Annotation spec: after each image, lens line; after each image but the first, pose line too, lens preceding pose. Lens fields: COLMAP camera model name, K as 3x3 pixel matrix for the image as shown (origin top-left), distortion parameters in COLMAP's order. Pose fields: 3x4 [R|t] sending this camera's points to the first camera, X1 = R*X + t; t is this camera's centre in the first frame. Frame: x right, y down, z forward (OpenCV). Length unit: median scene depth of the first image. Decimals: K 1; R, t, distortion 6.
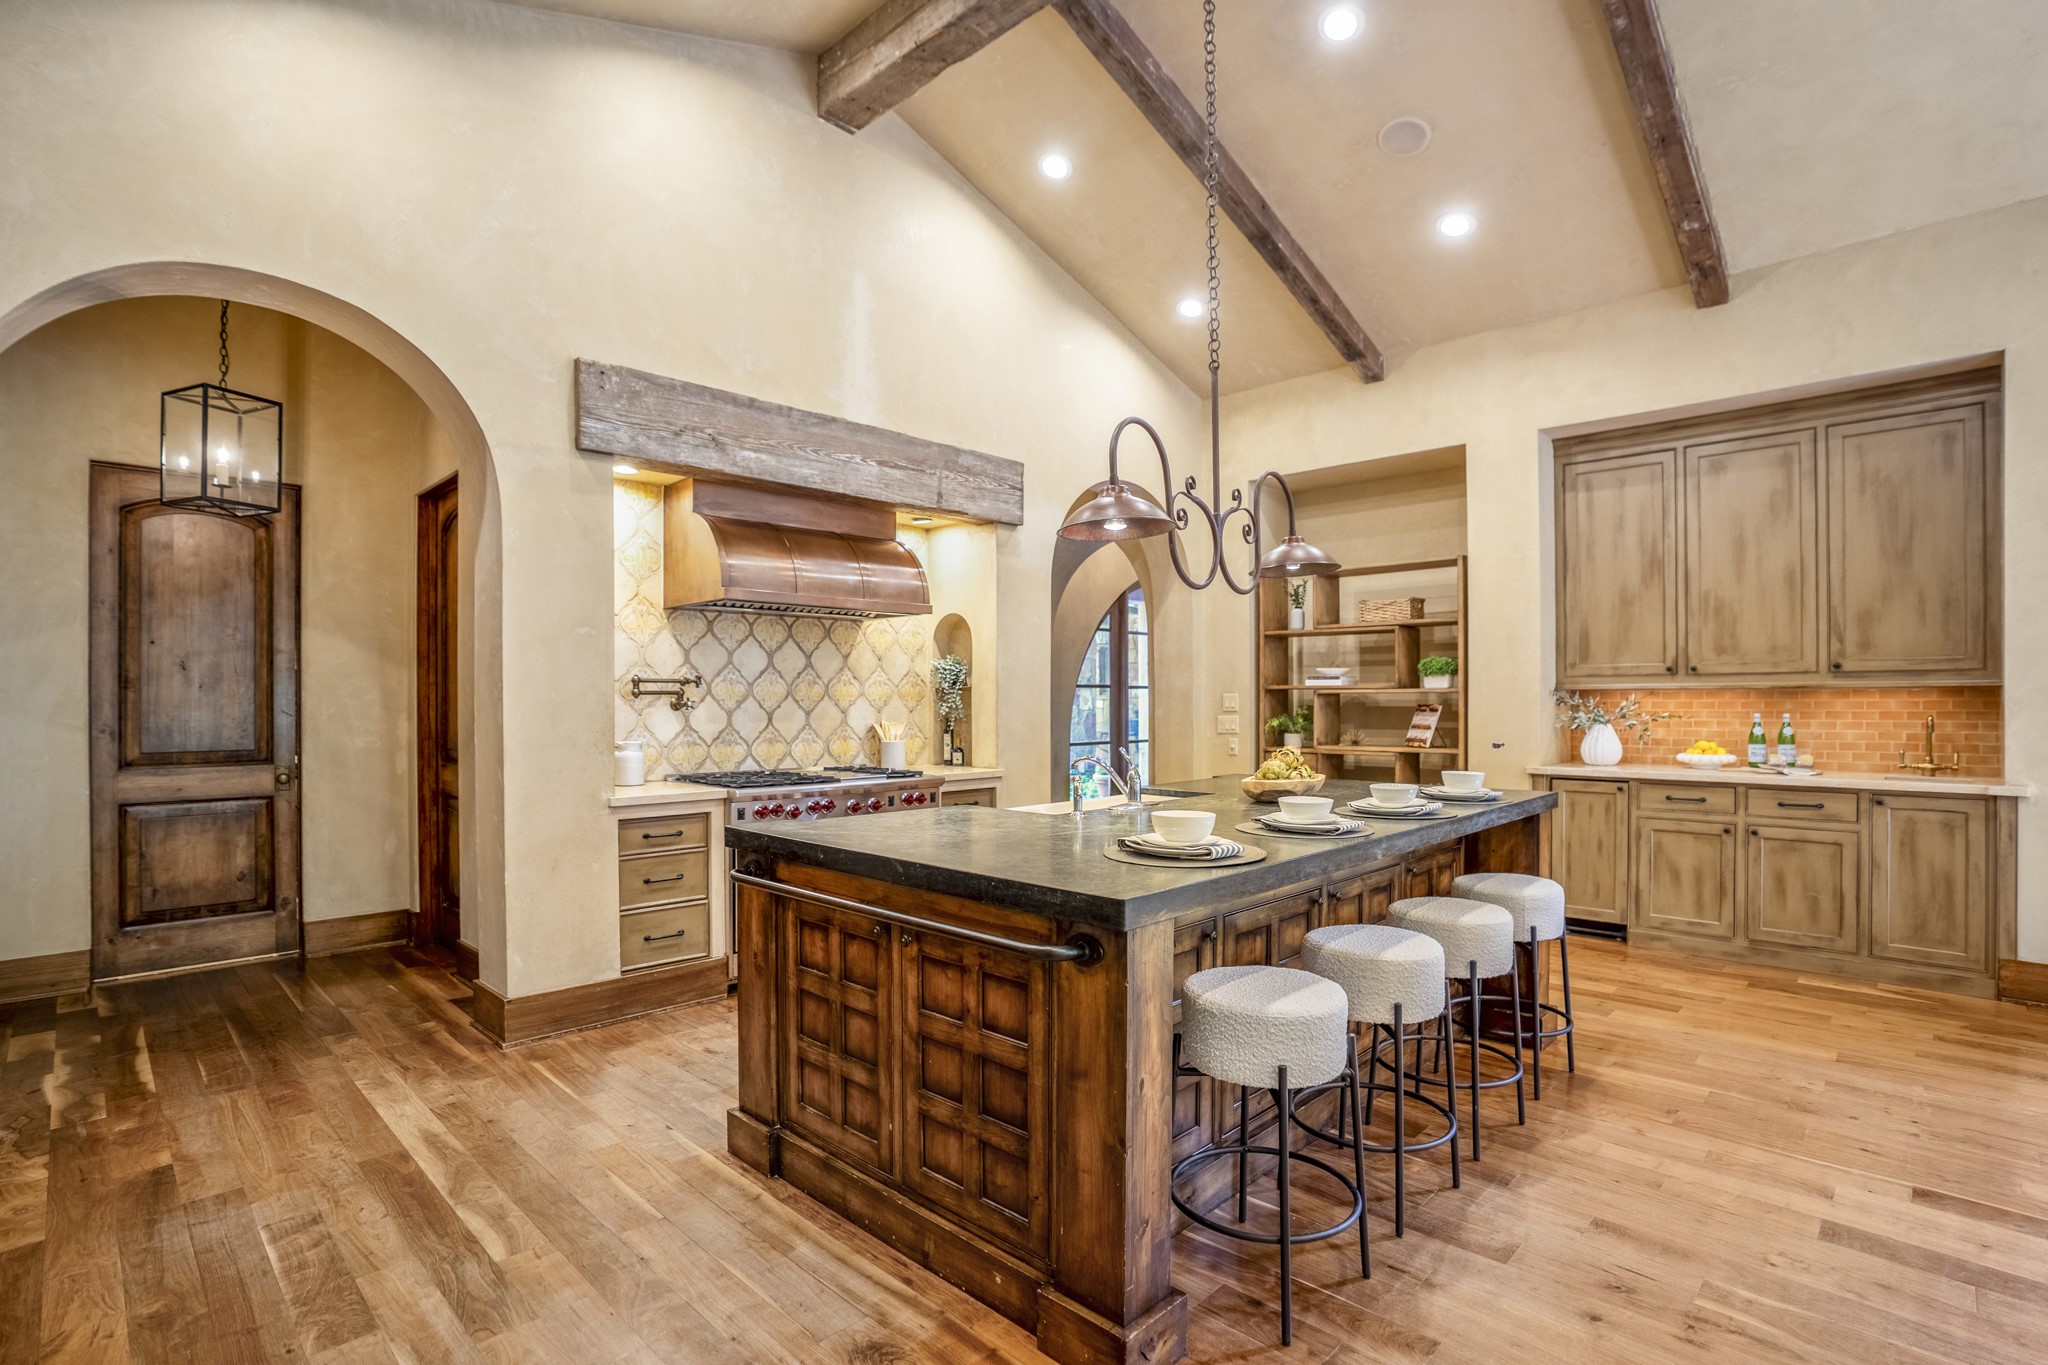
lens RADIAL K [[977.5, 0, 991.7], [0, 977.5, 685.5], [0, 0, 1]] dist [-0.062846, 0.021173]
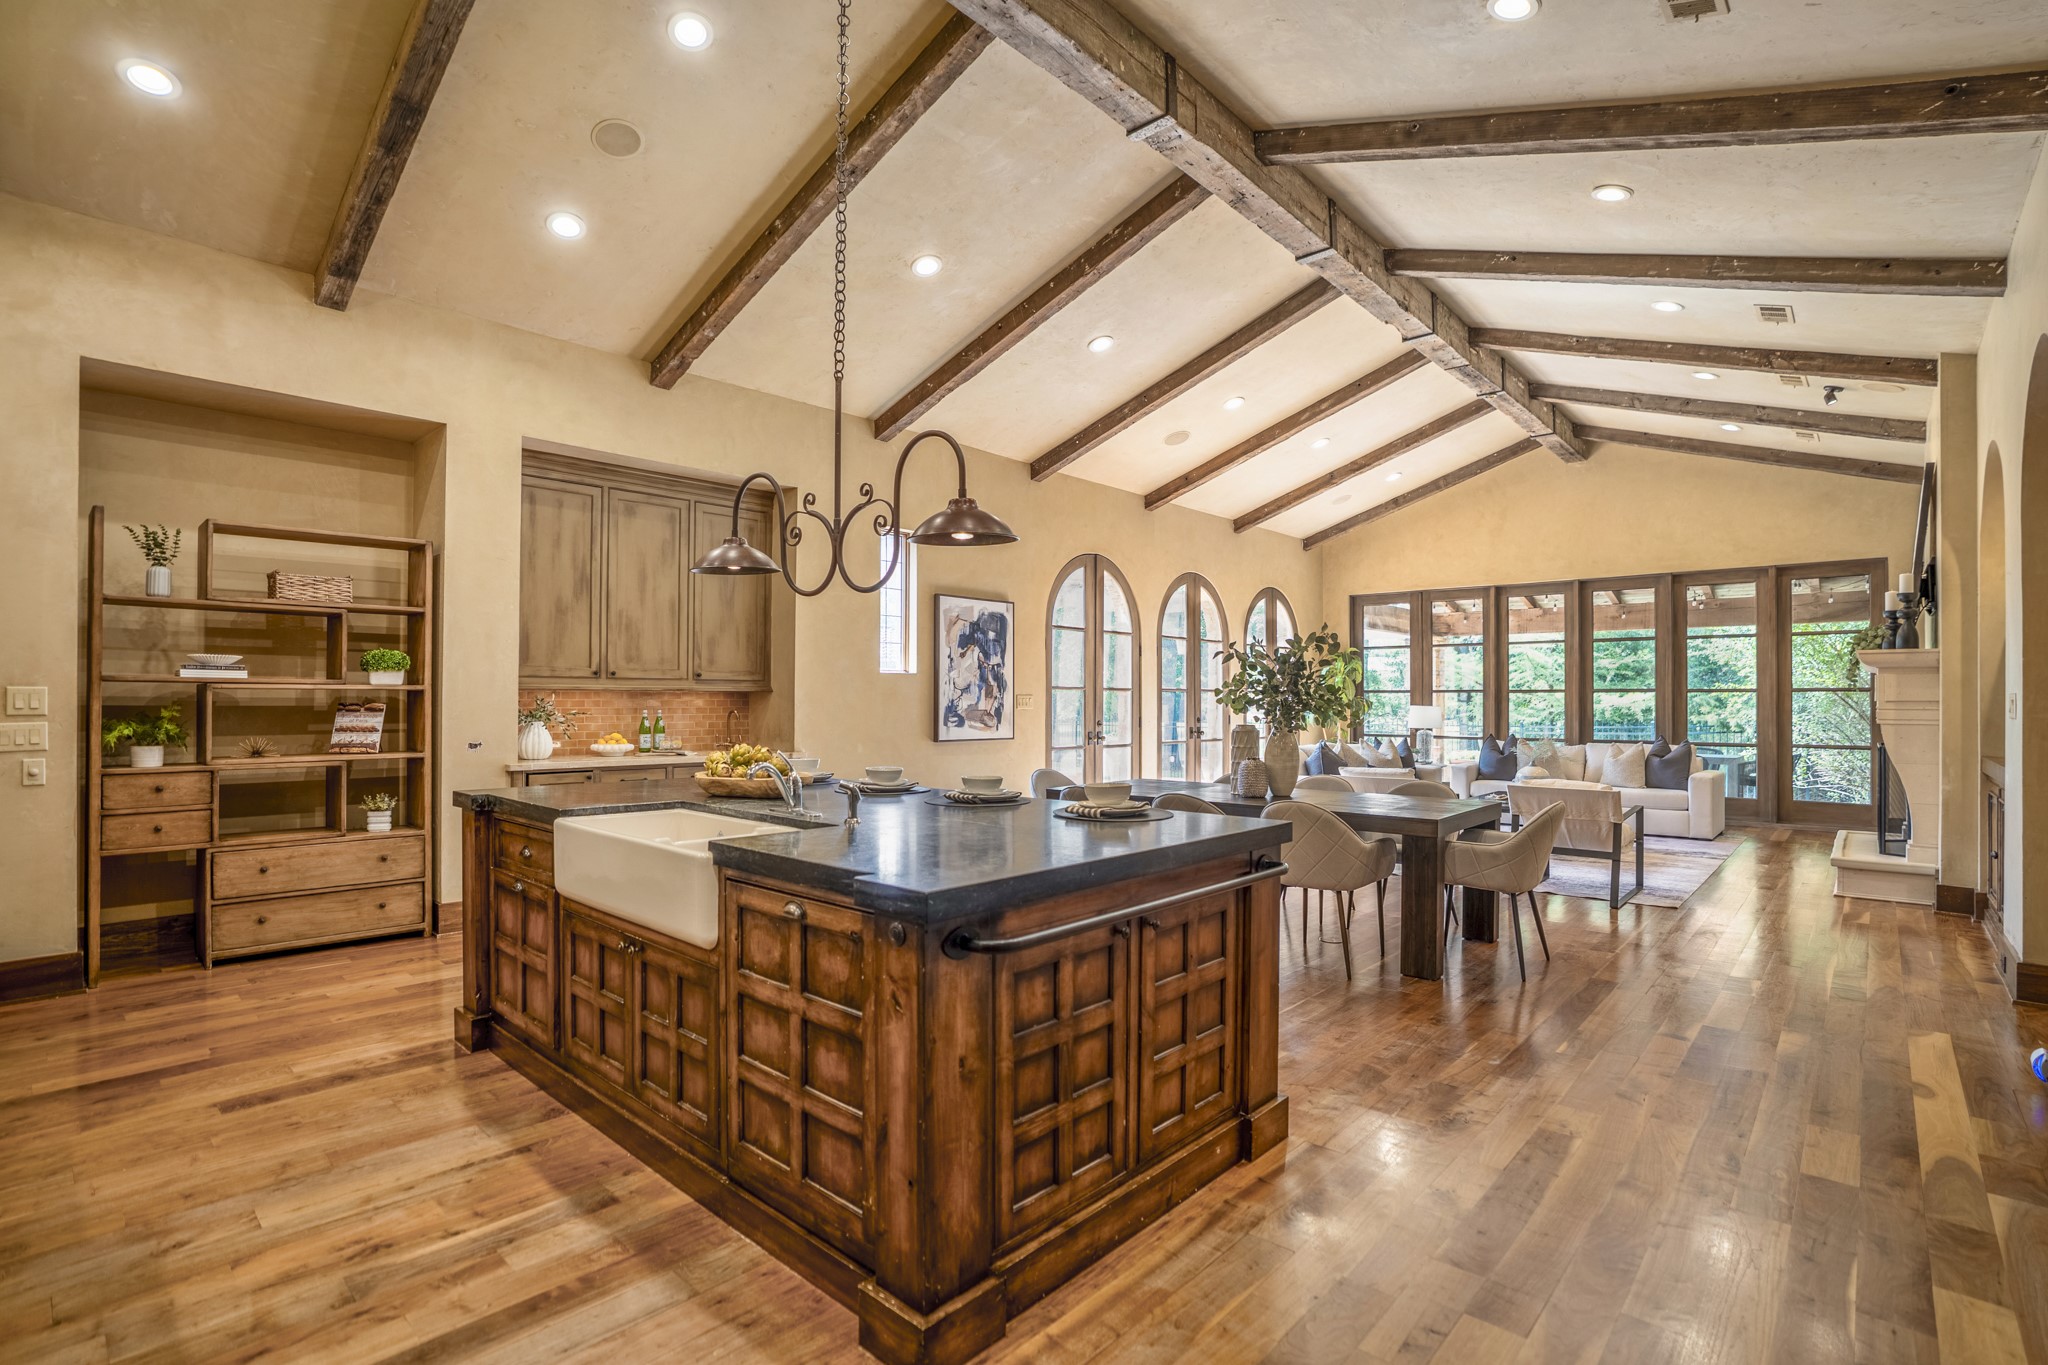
lens RADIAL K [[977.5, 0, 1028.3], [0, 977.5, 688.5], [0, 0, 1]] dist [-0.062846, 0.021173]
pose [[-0.049083, 0.012206, 0.998720, -0.499363], [-0.017950, 0.999753, -0.013100, 0.008014], [-0.998633, -0.018570, -0.048851, 0.519601]]
